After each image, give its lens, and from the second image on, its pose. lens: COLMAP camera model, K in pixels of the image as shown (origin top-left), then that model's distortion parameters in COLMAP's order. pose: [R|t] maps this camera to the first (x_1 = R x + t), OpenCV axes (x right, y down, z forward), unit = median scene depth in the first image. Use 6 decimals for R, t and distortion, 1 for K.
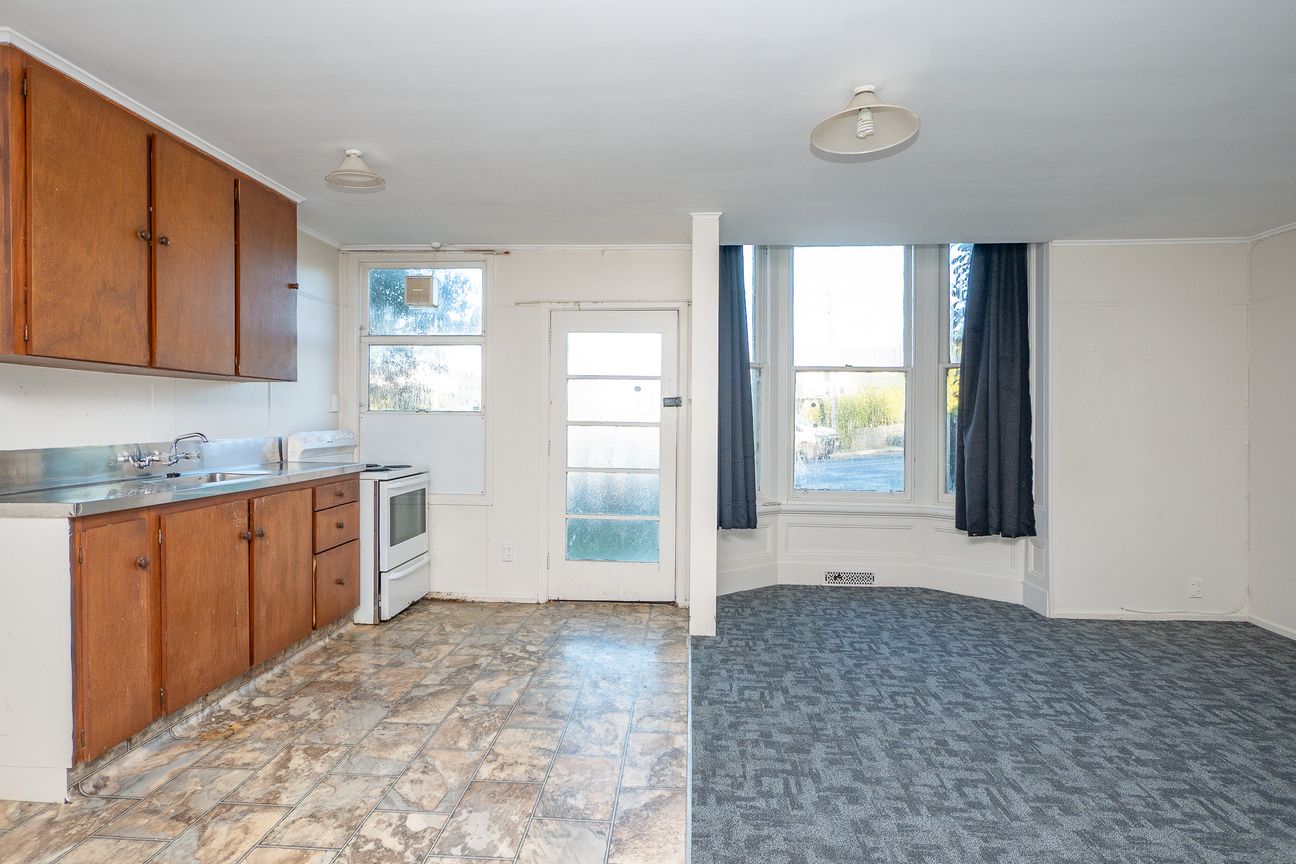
lens RADIAL K [[646.9, 0, 649.6], [0, 646.9, 420.7], [0, 0, 1]] dist [-0.002987, 0.000853]
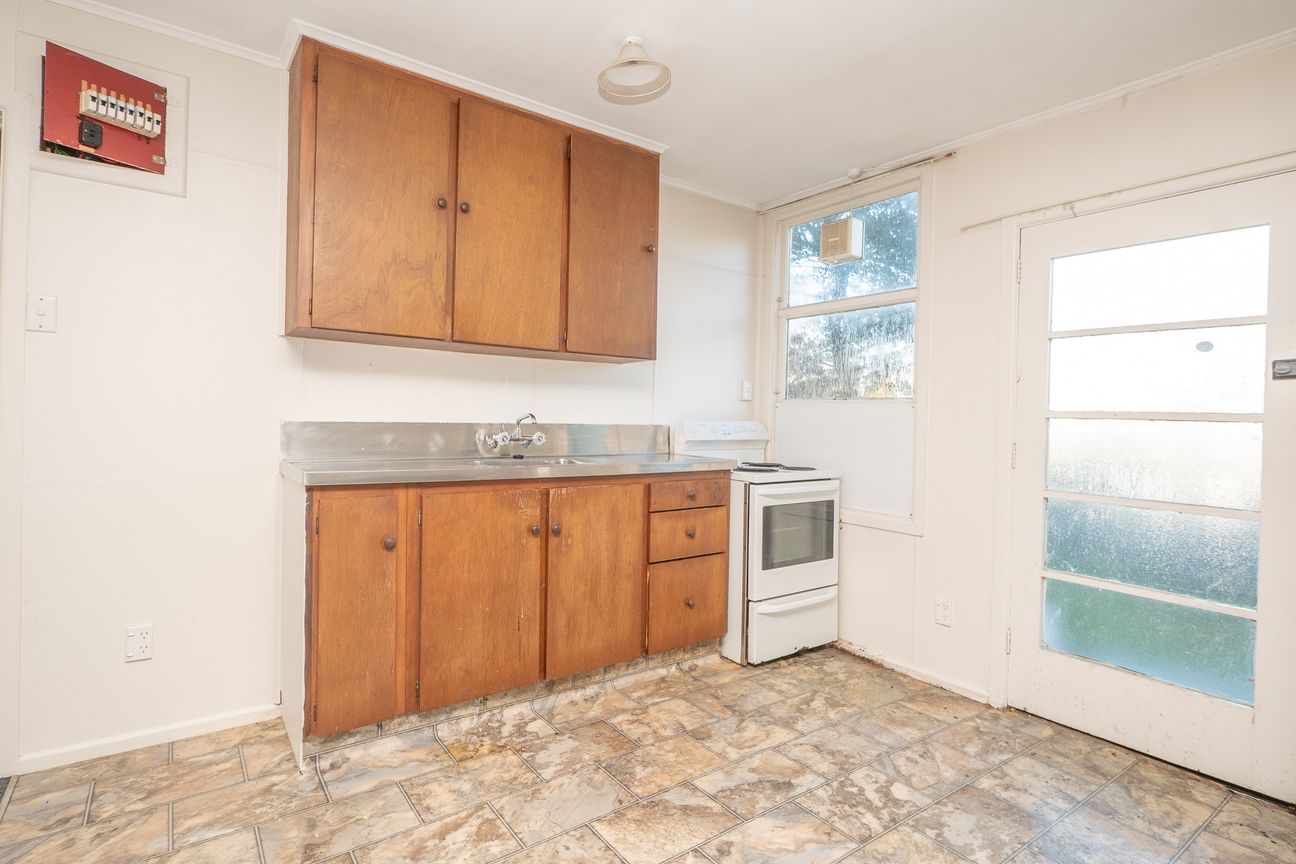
lens RADIAL K [[646.9, 0, 649.6], [0, 646.9, 420.7], [0, 0, 1]] dist [-0.002987, 0.000853]
pose [[0.640191, 0.011271, -0.768133, 0.126480], [-0.021361, 0.999767, -0.003133, 0.026318], [0.767919, 0.018414, 0.640283, 0.483511]]
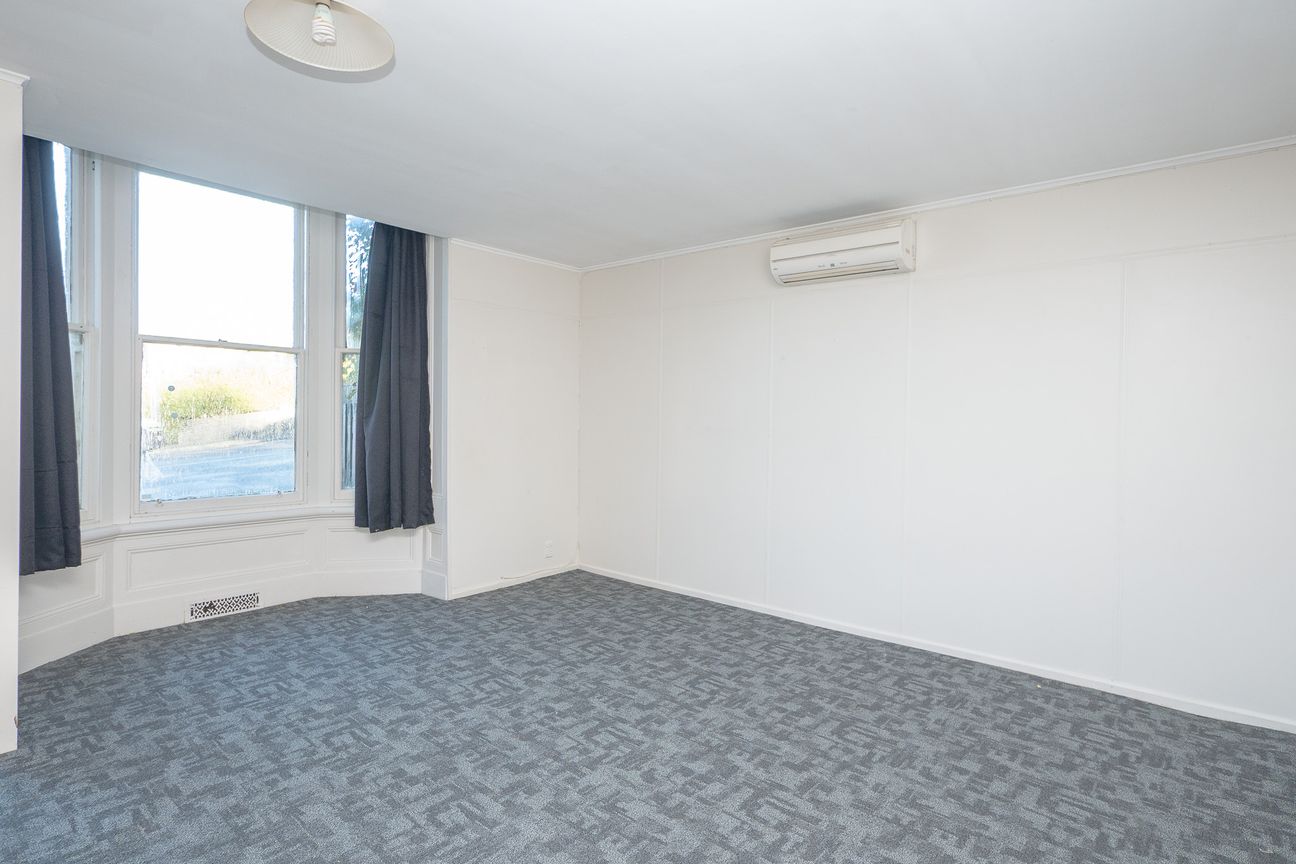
lens RADIAL K [[656.8, 0, 648.4], [0, 656.8, 425.1], [0, 0, 1]] dist [-0.001612, 0.000145]
pose [[0.596446, -0.010154, 0.802589, -0.042579], [-0.006991, 0.999816, 0.017845, 0.001831], [-0.802623, -0.016255, 0.596265, 0.139439]]
